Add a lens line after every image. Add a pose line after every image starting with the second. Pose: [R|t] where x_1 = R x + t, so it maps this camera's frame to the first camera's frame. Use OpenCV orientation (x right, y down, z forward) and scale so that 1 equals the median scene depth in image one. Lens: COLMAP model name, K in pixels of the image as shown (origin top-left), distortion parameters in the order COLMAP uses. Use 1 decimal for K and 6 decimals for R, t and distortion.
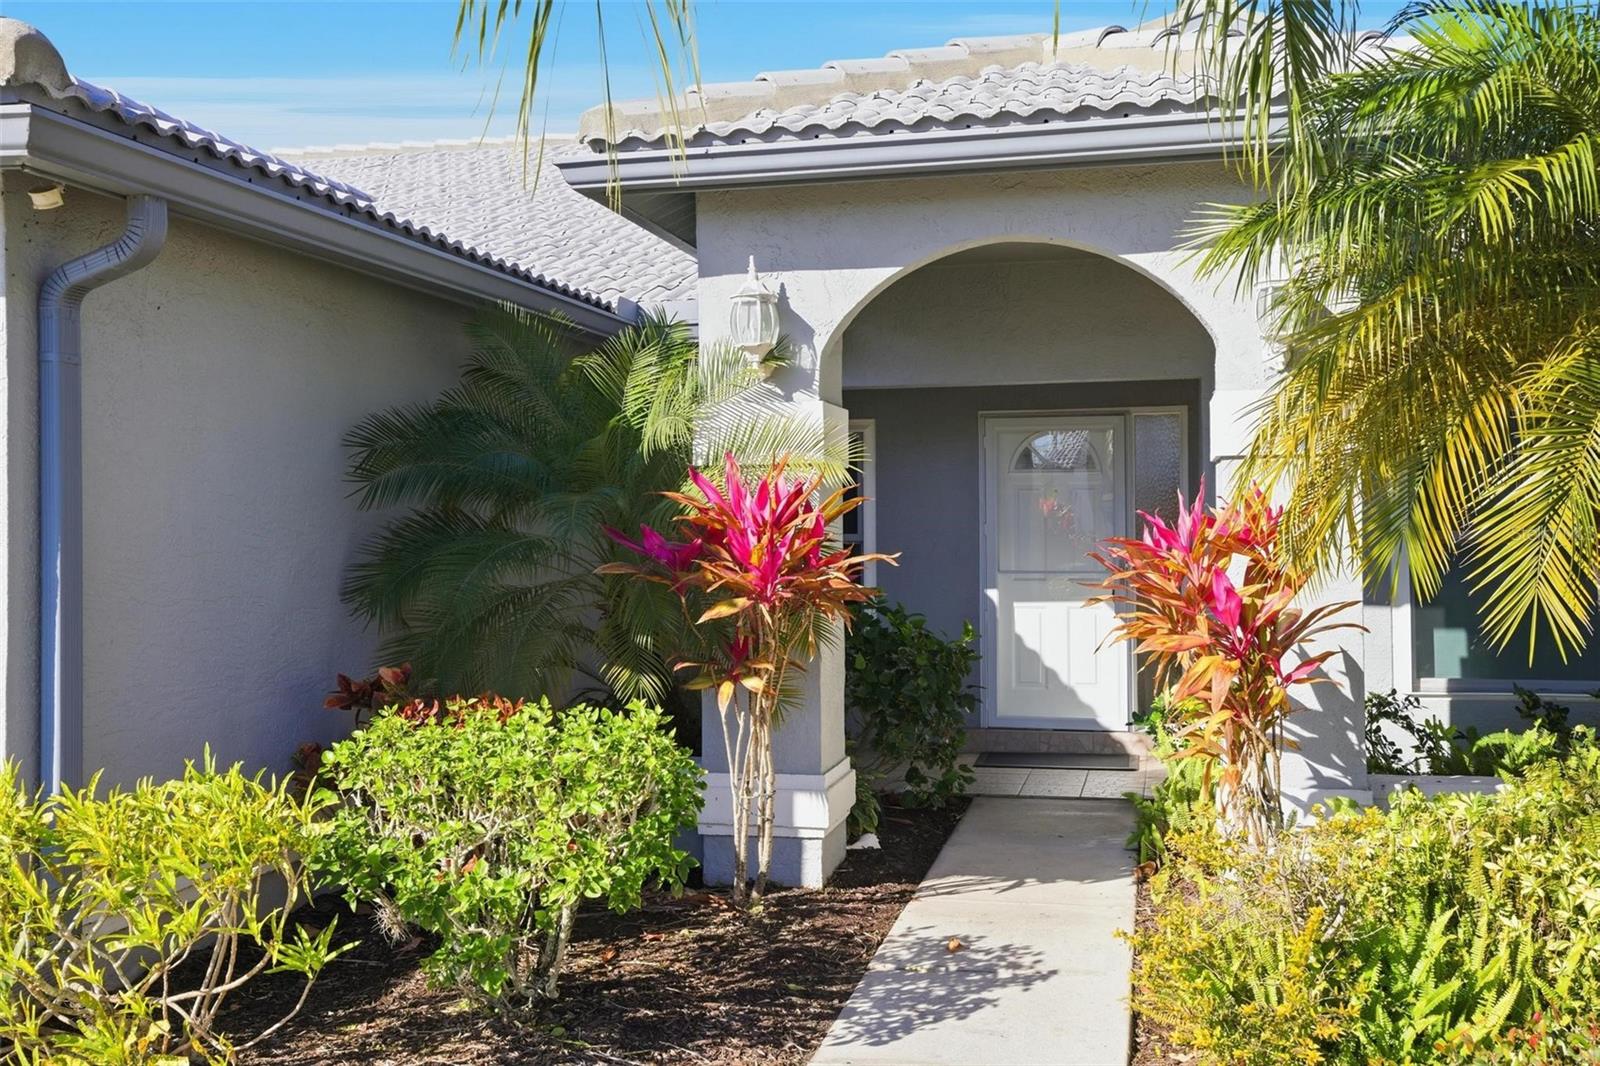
lens RADIAL K [[1551.4, 0, 801.5], [0, 1551.4, 491.7], [0, 0, 1]] dist [0.050400, 0.000000]
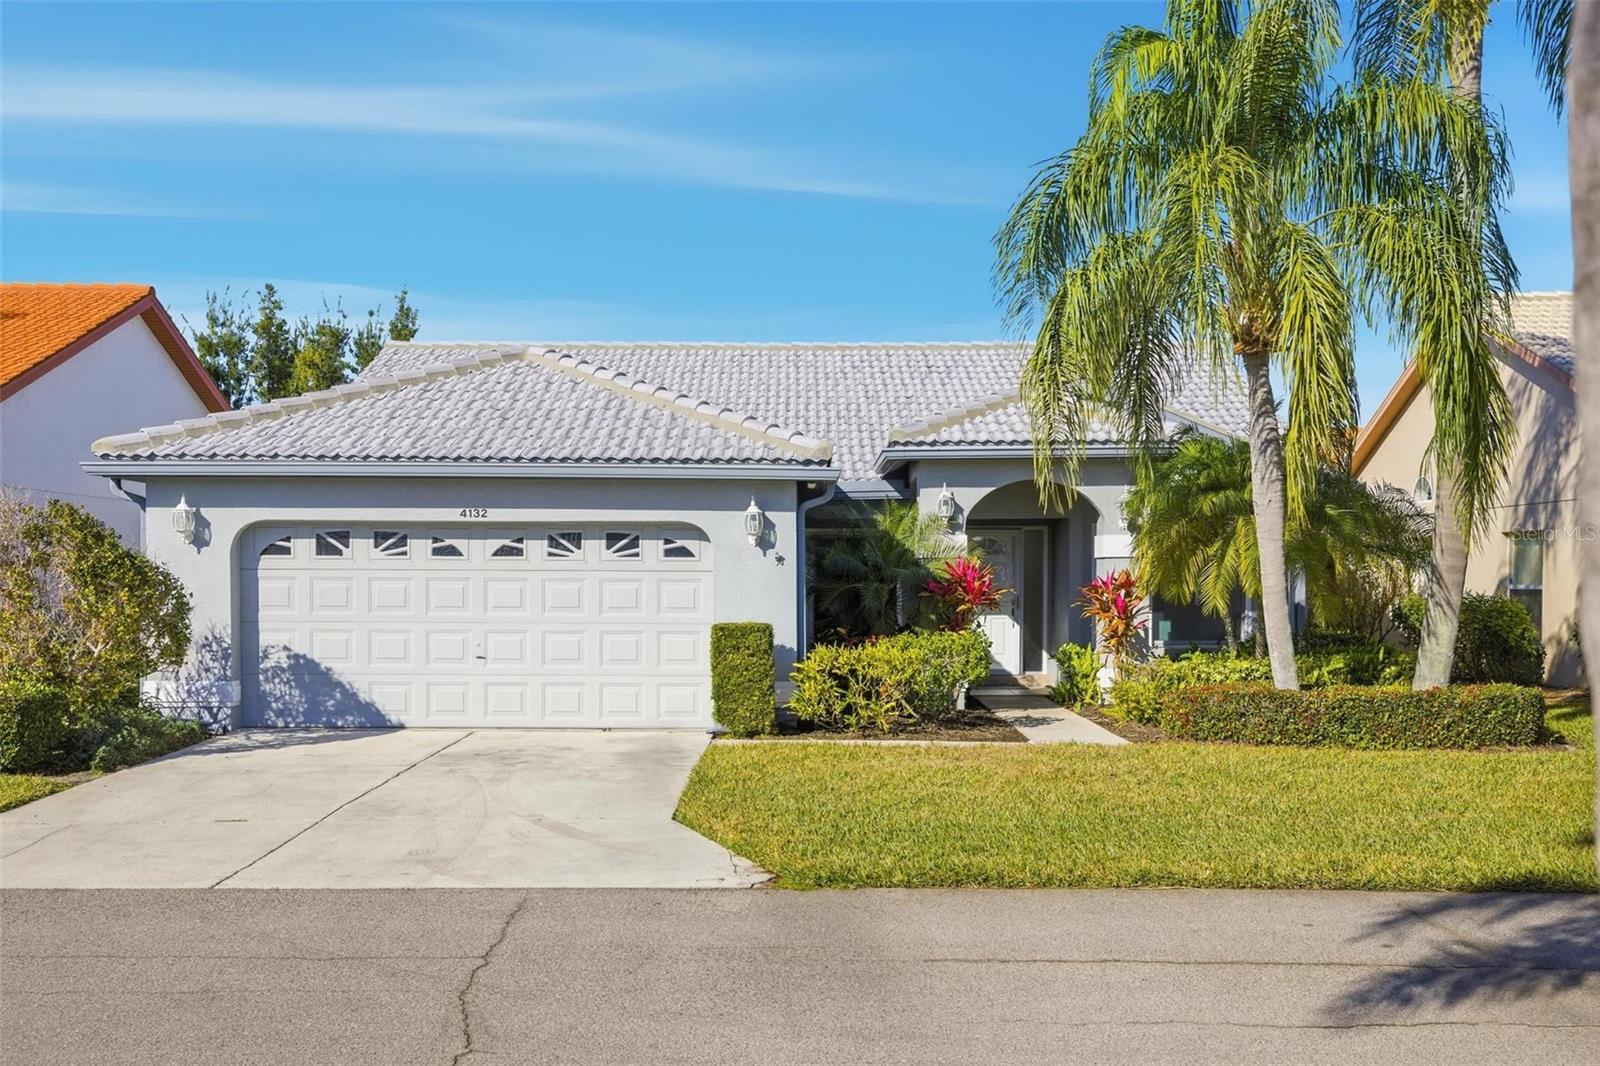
lens RADIAL K [[1551.4, 0, 800.0], [0, 1551.4, 533.4], [0, 0, 1]] dist [0.050400, 0.000000]
pose [[0.976390, 0.014229, 0.215547, -0.891646], [-0.012797, 0.999886, -0.008035, -0.035757], [-0.215637, 0.005087, 0.976460, -1.685538]]
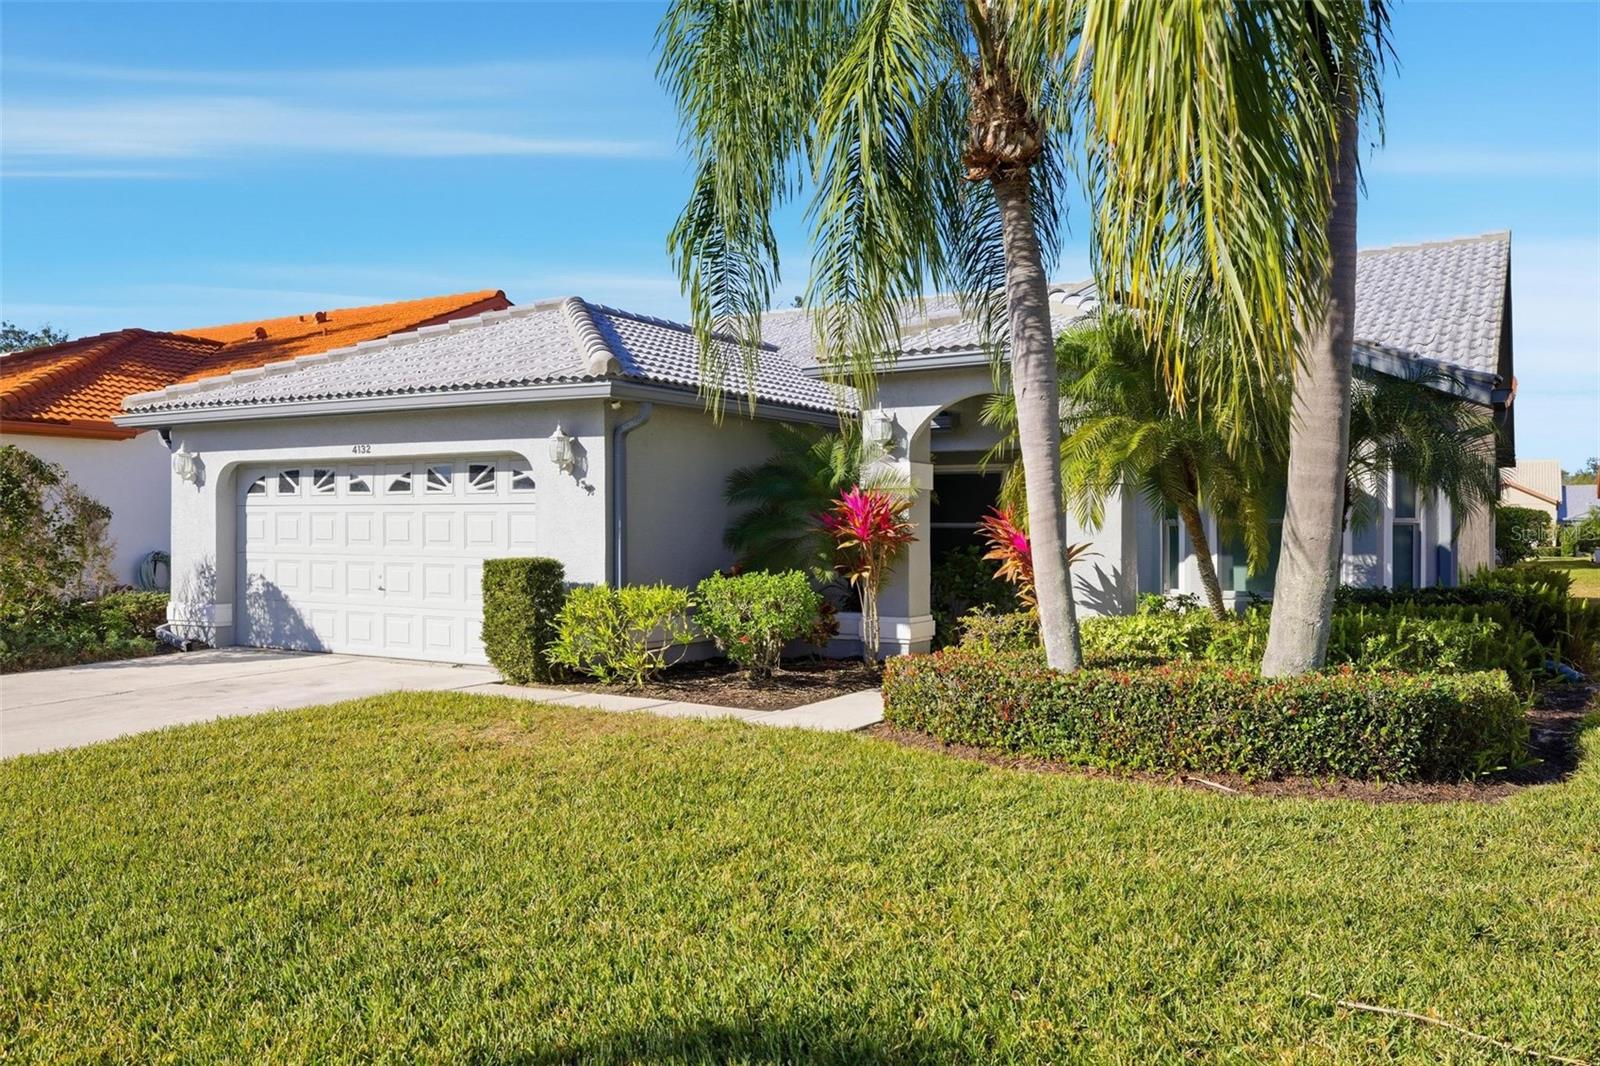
lens RADIAL K [[1204.0, 0, 800.8], [0, 1204.0, 533.6], [0, 0, 1]] dist [0.048527, 0.000266]
pose [[0.951264, 0.009471, -0.308231, 0.428845], [-0.002598, 0.999739, 0.022700, 0.010463], [0.308365, -0.020793, 0.951041, -0.824001]]
